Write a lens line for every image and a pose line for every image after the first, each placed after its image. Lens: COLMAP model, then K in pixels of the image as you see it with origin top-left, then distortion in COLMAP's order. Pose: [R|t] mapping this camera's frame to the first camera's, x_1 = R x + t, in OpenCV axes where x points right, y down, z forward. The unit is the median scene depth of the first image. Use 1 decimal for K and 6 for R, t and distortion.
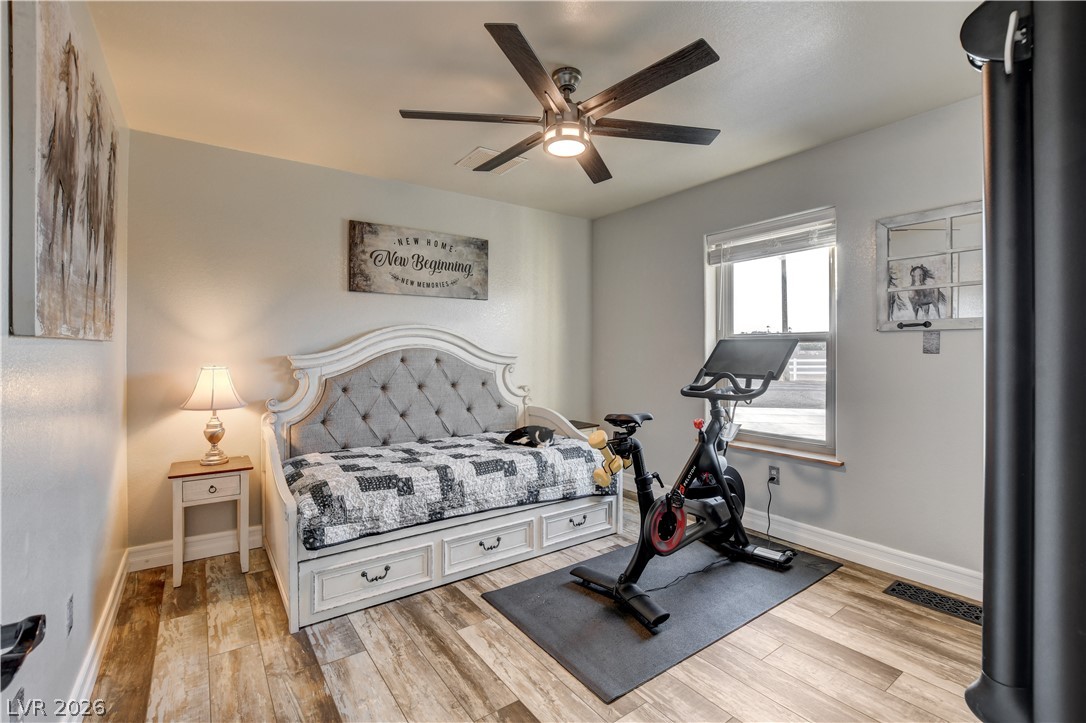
lens RADIAL K [[483.6, 0, 543.8], [0, 483.6, 354.8], [0, 0, 1]] dist [-0.011036, 0.002432]
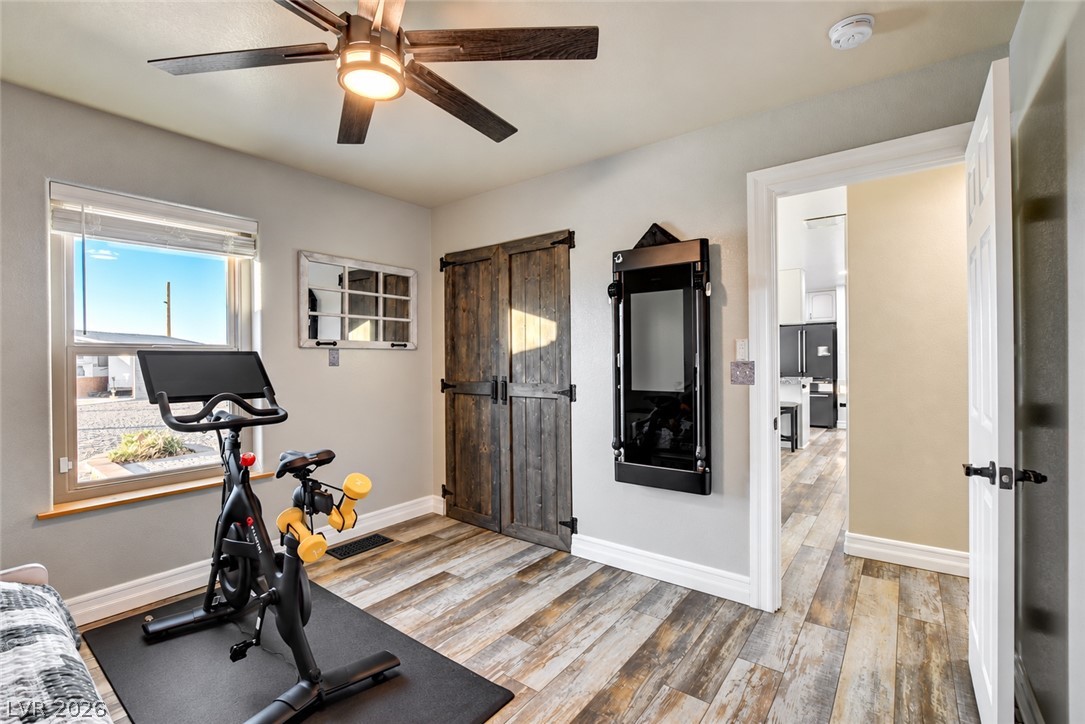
lens RADIAL K [[479.6, 0, 543.9], [0, 479.6, 360.5], [0, 0, 1]] dist [0.000422, 0.000022]
pose [[-0.284630, -0.000768, 0.958637, -0.690073], [0.016150, 0.999854, 0.005597, -0.018027], [-0.958501, 0.017075, -0.284576, 0.935399]]
